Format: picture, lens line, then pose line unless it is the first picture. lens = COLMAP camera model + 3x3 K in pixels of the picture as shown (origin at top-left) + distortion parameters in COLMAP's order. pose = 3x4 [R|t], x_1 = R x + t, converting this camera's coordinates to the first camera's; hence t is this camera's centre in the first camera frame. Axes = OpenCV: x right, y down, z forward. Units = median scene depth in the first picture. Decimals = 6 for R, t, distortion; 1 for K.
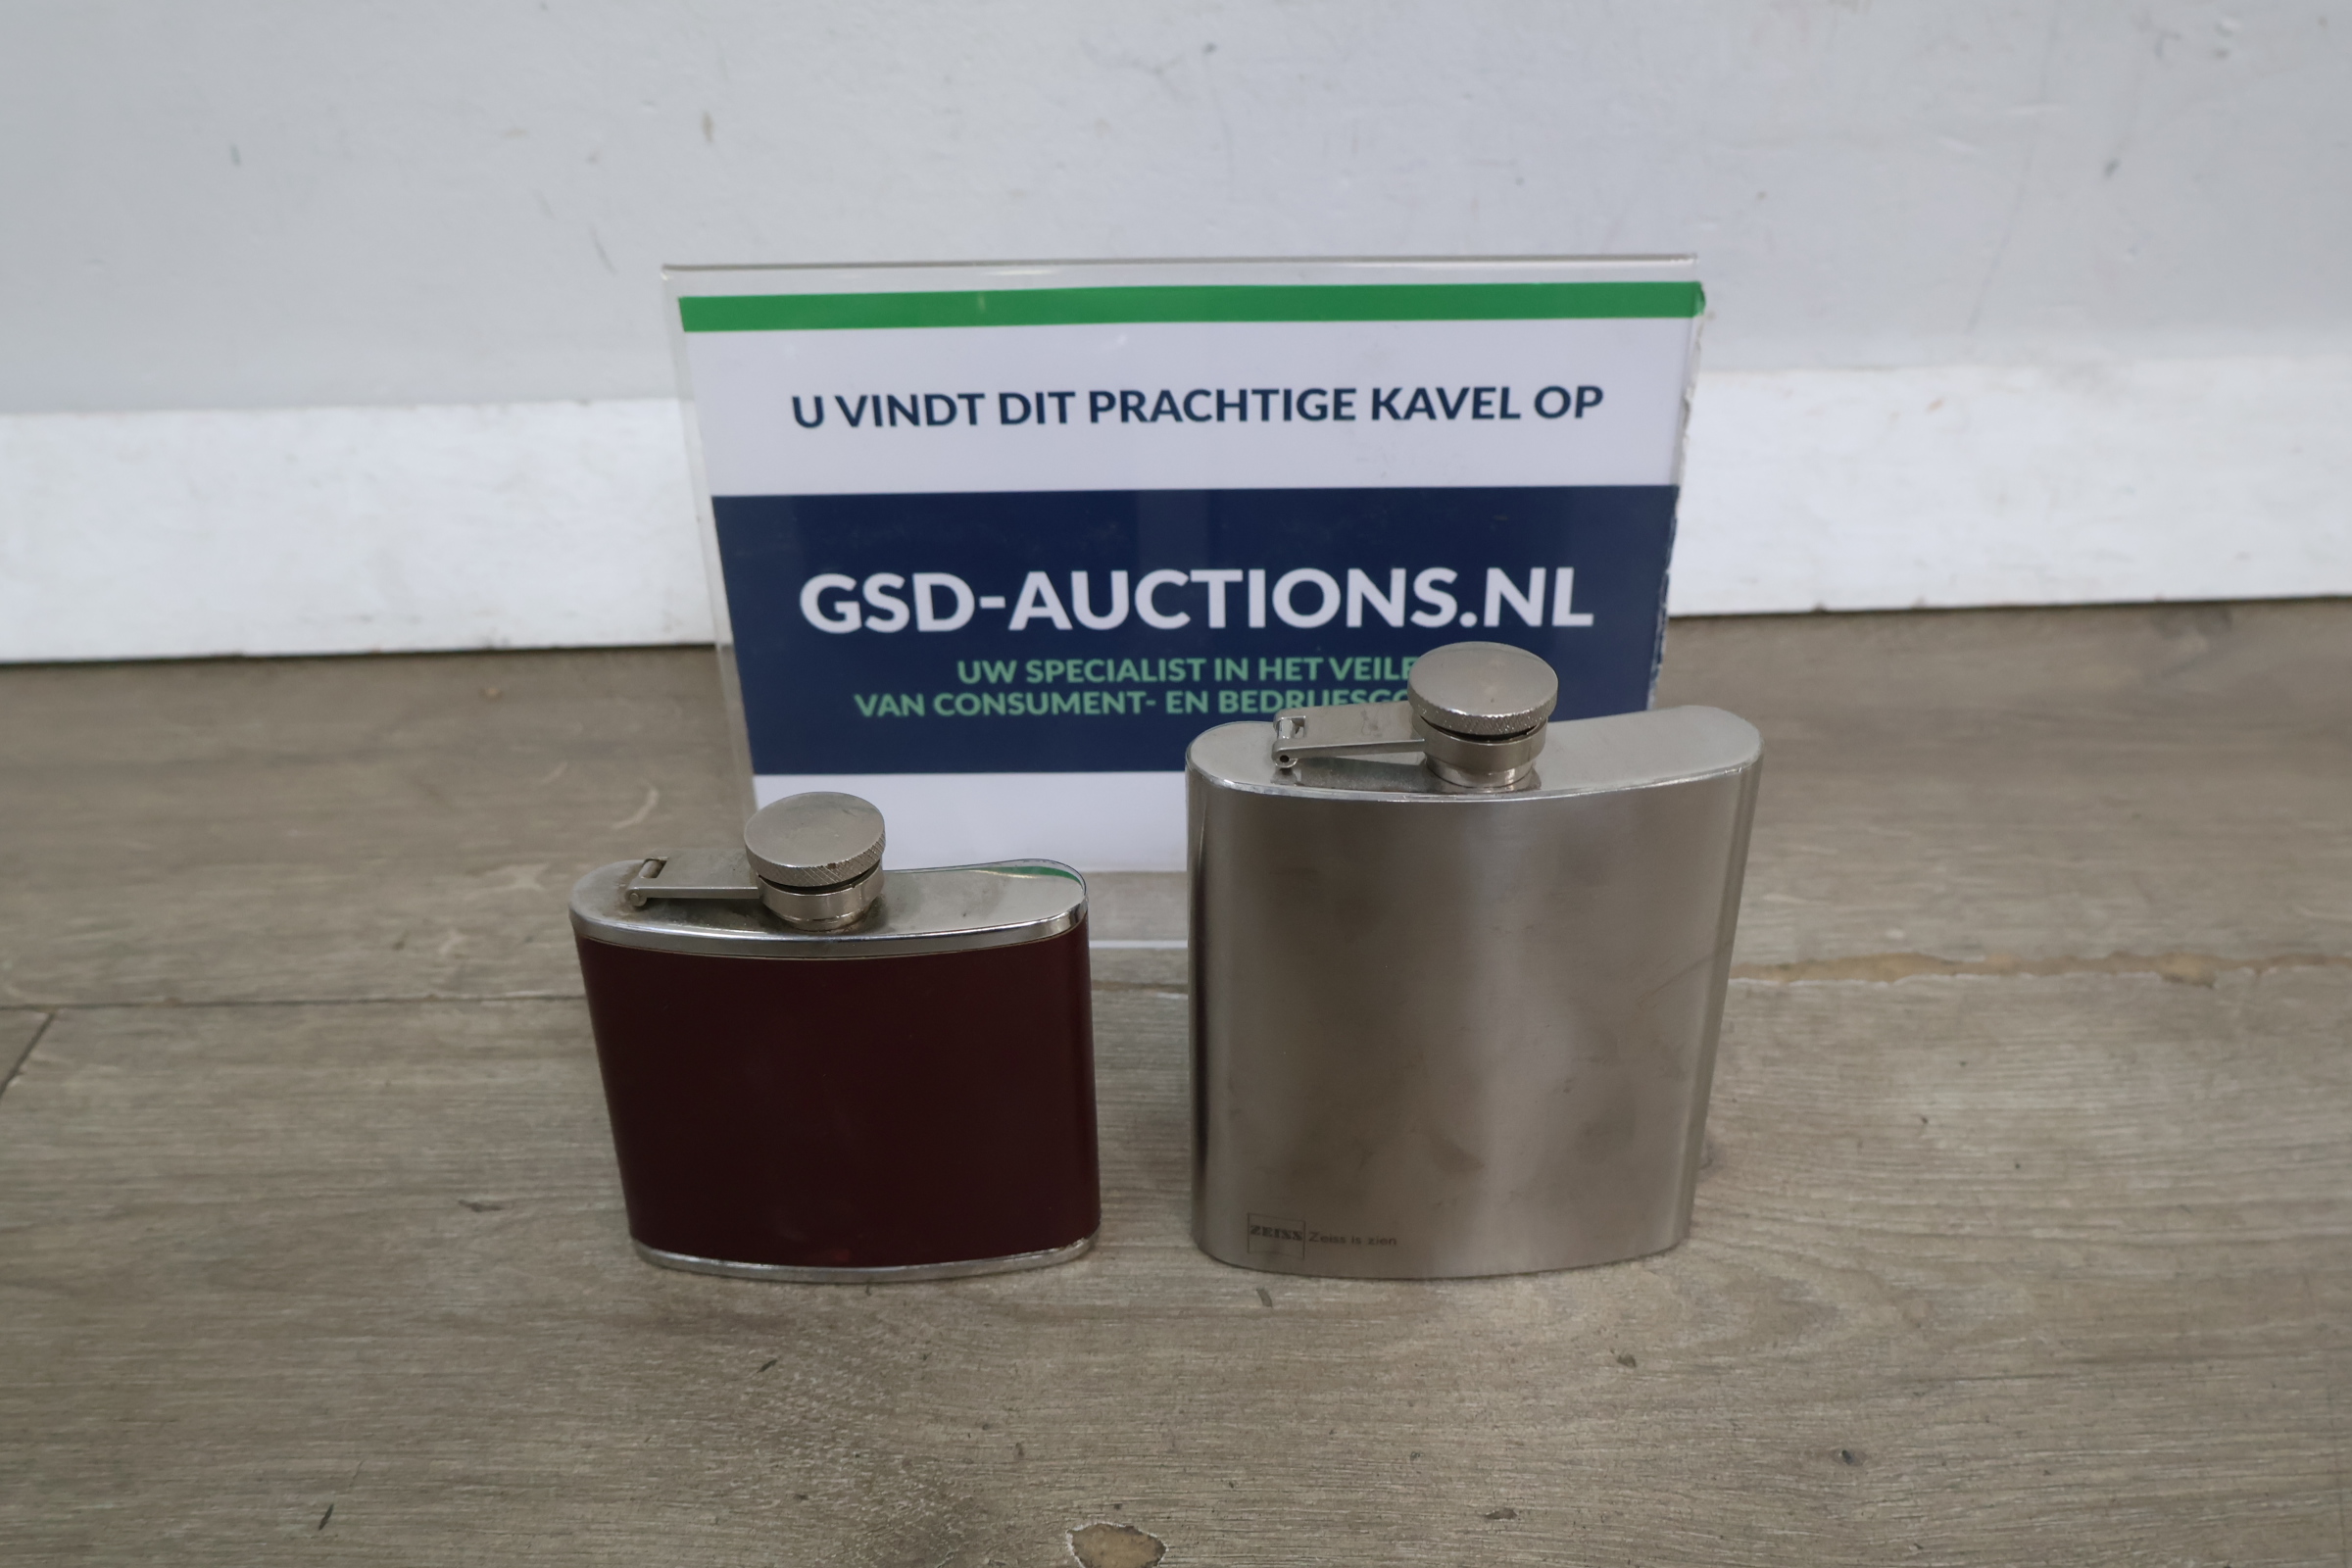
lens RADIAL K [[2220.0, 0, 1165.0], [0, 2220.0, 781.0], [0, 0, 1]] dist [0.023476, -0.015793]
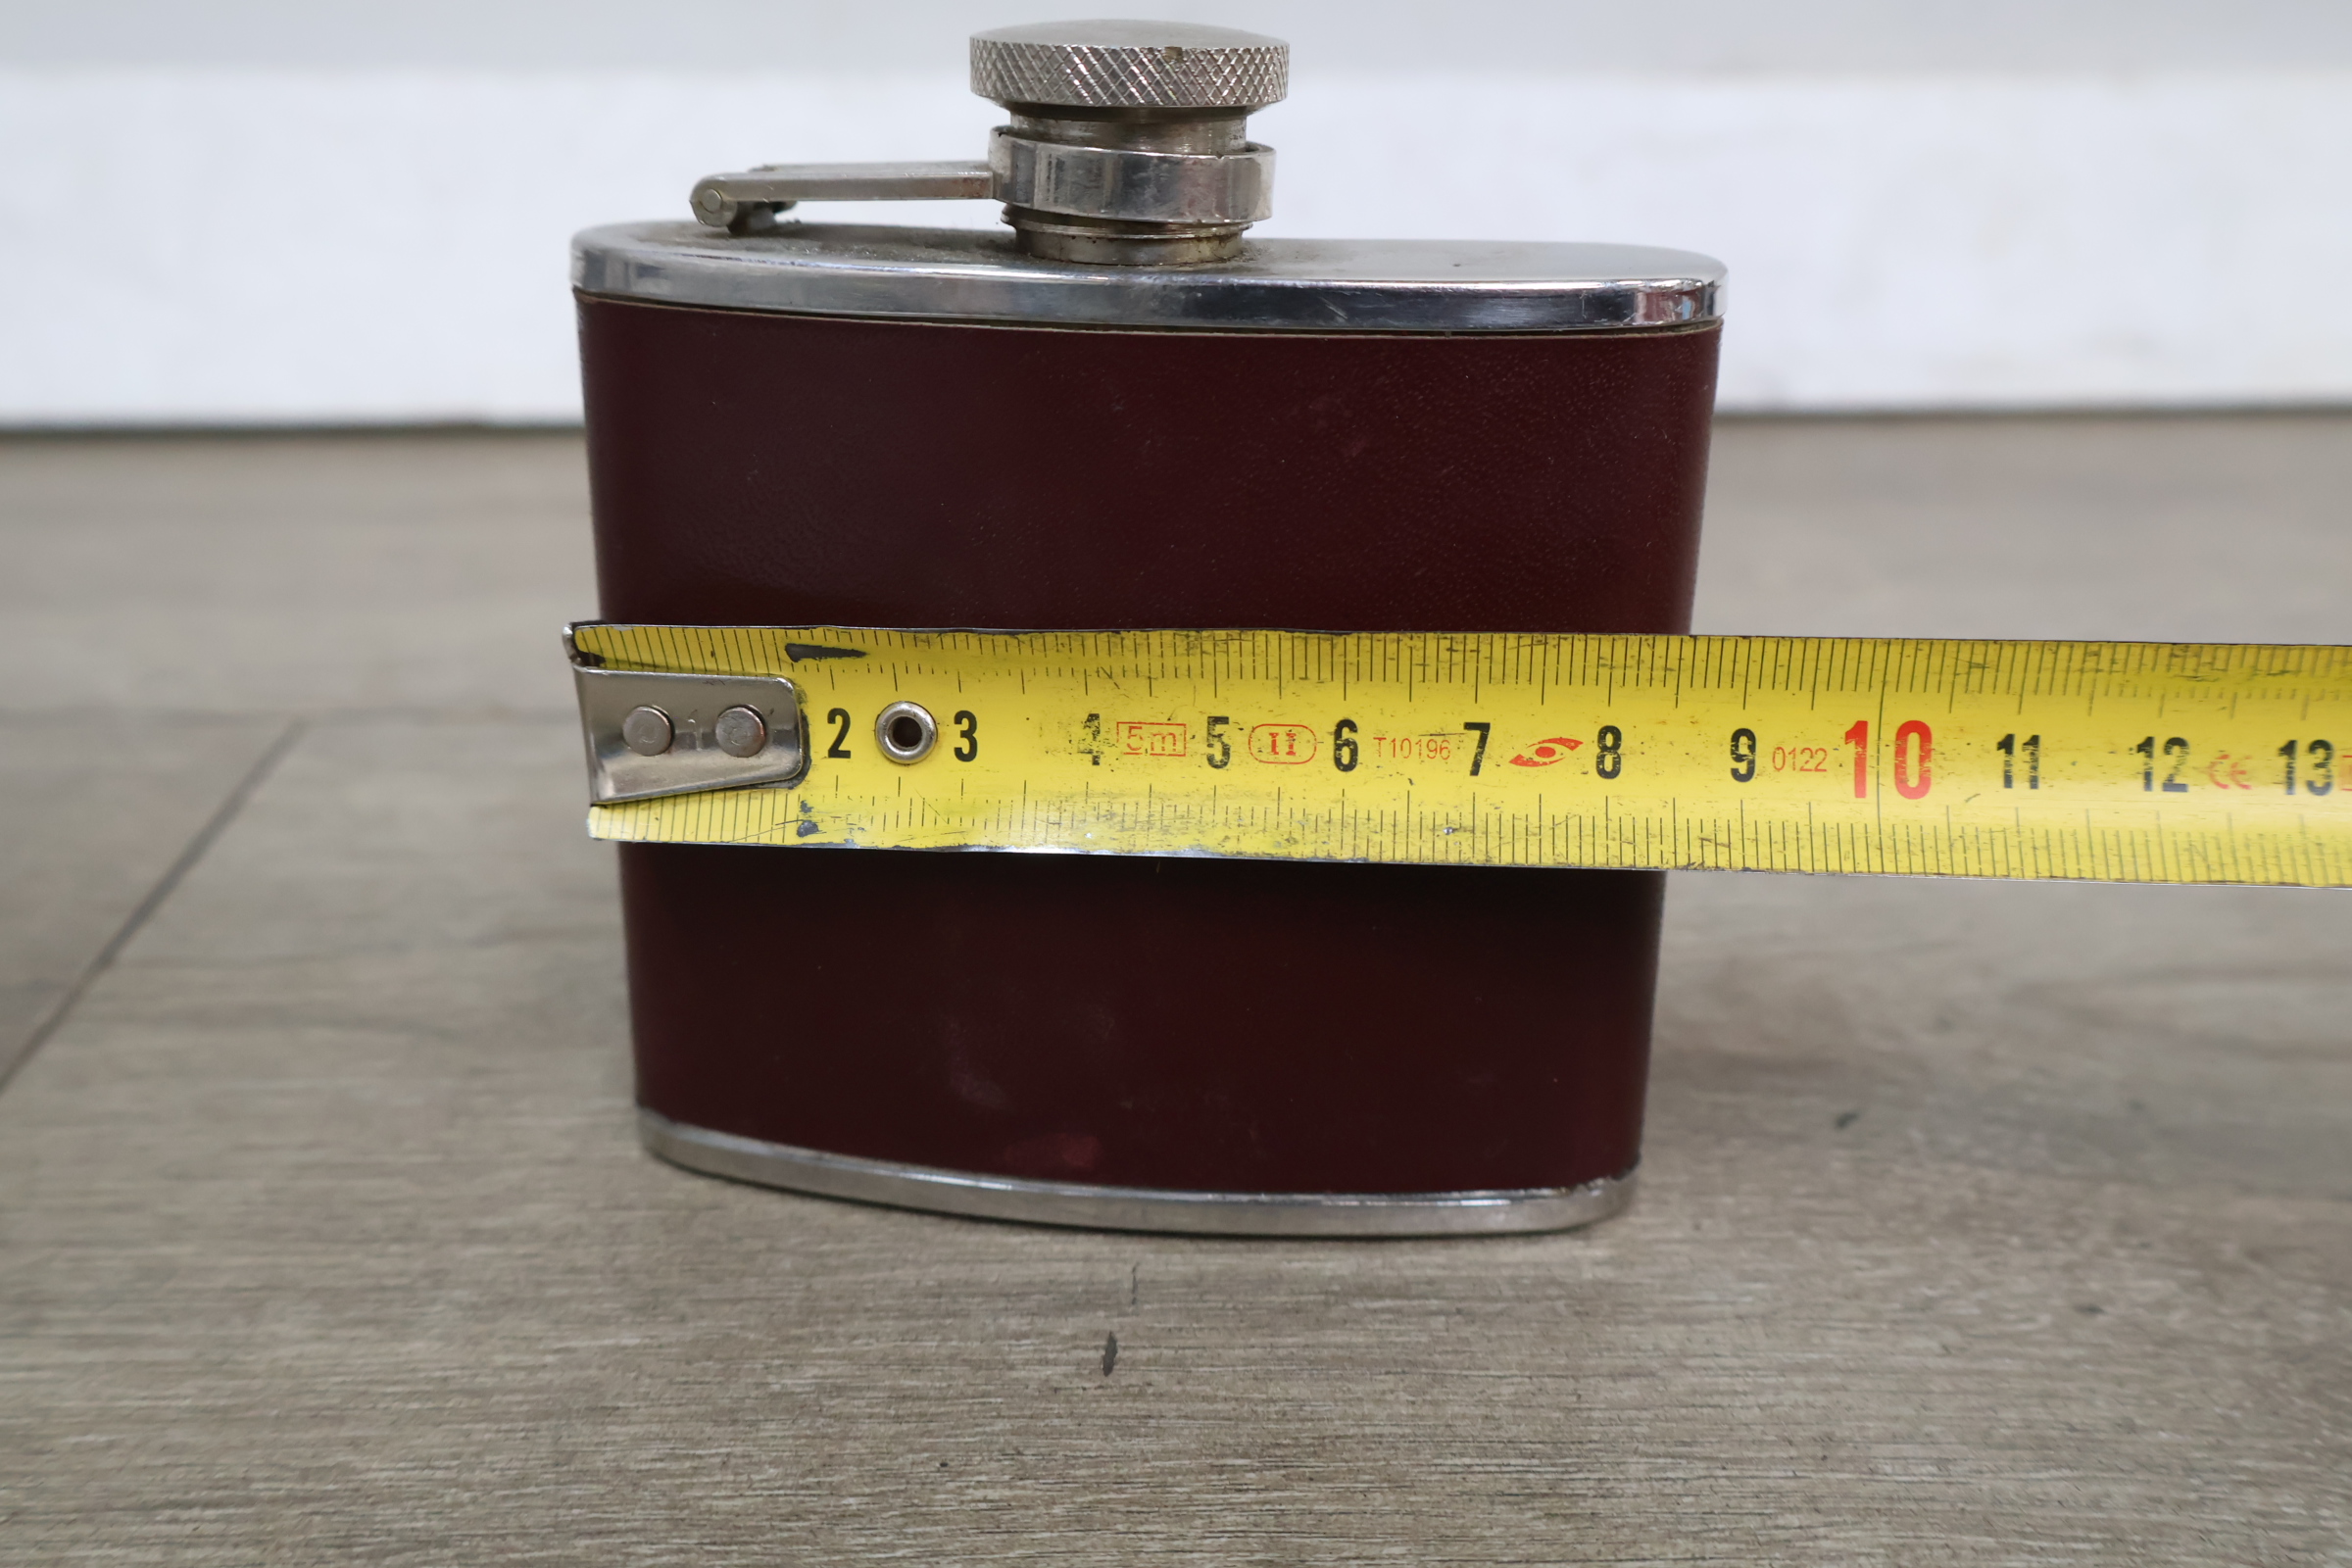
lens RADIAL K [[2227.5, 0, 1172.4], [0, 2227.5, 784.1], [0, 0, 1]] dist [0.013760, -0.001415]
pose [[0.998553, 0.002201, 0.053737, -0.366767], [0.006759, 0.986105, -0.165987, 0.274090], [-0.053355, 0.166110, 0.984663, 0.492619]]
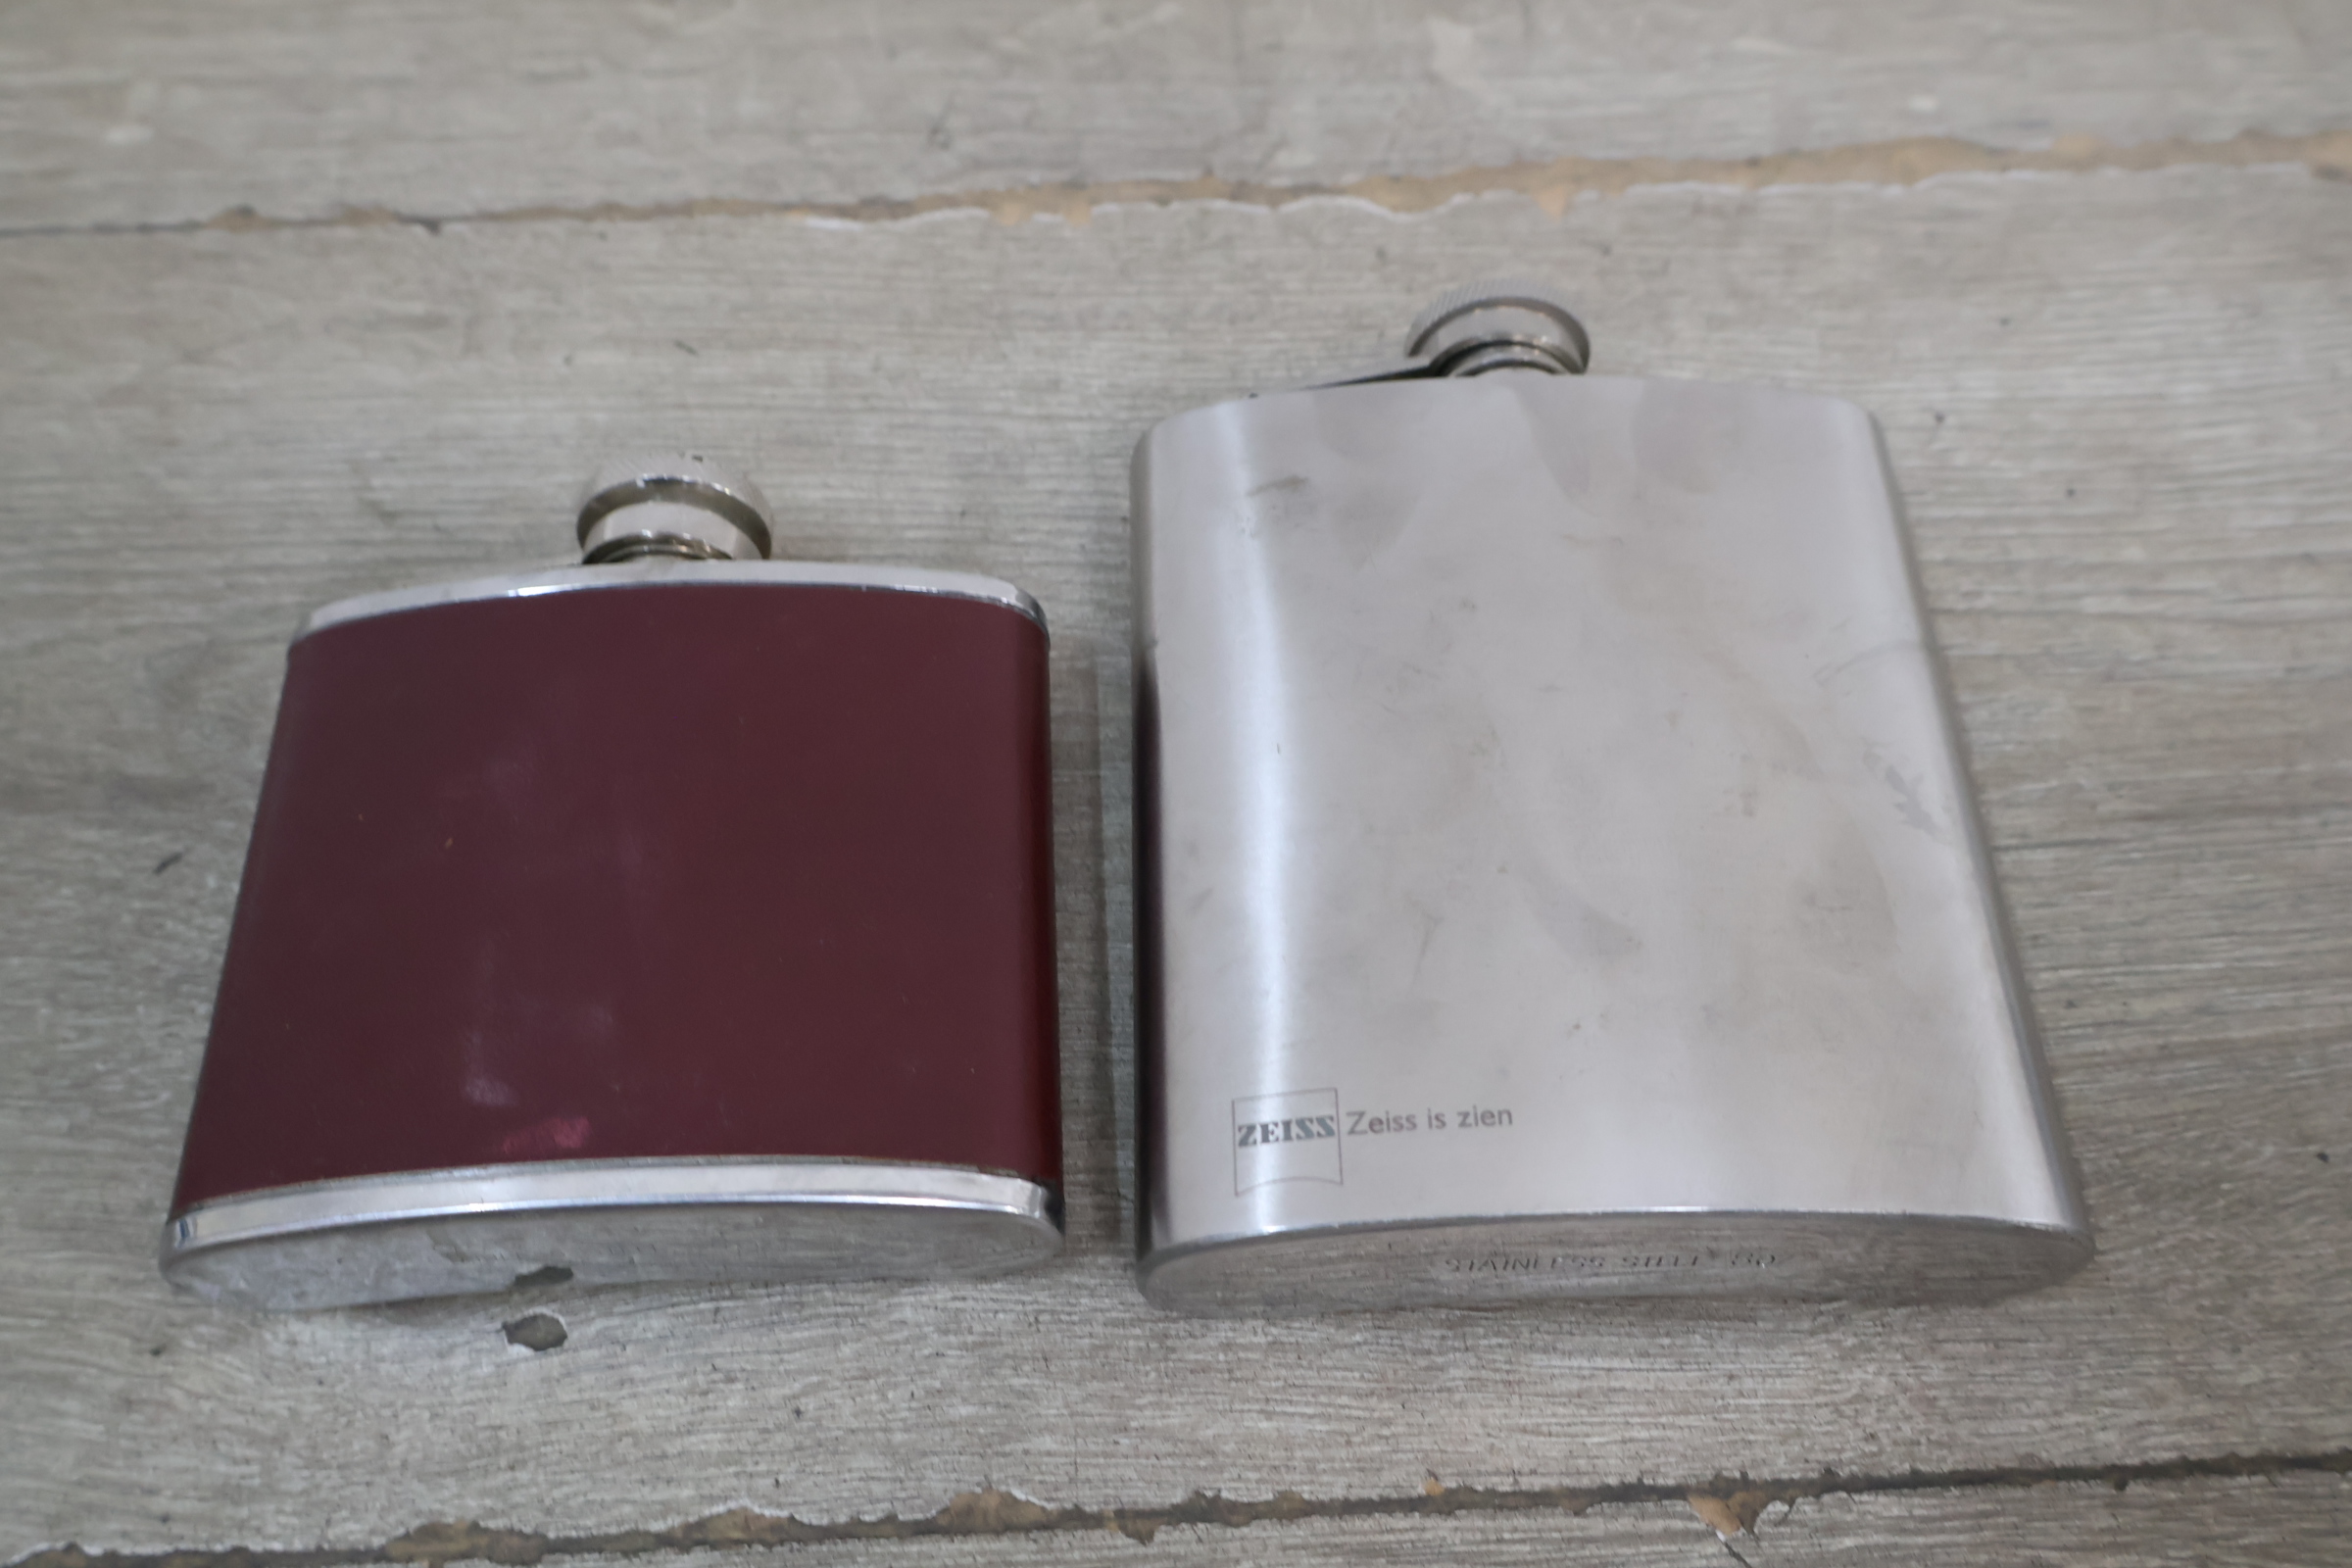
lens RADIAL K [[2227.5, 0, 1172.4], [0, 2227.5, 784.1], [0, 0, 1]] dist [0.013760, -0.001415]
pose [[0.999251, -0.022842, 0.031243, 0.099518], [0.007981, 0.911528, 0.411160, -0.028266], [-0.037871, -0.410603, 0.911028, 0.401660]]
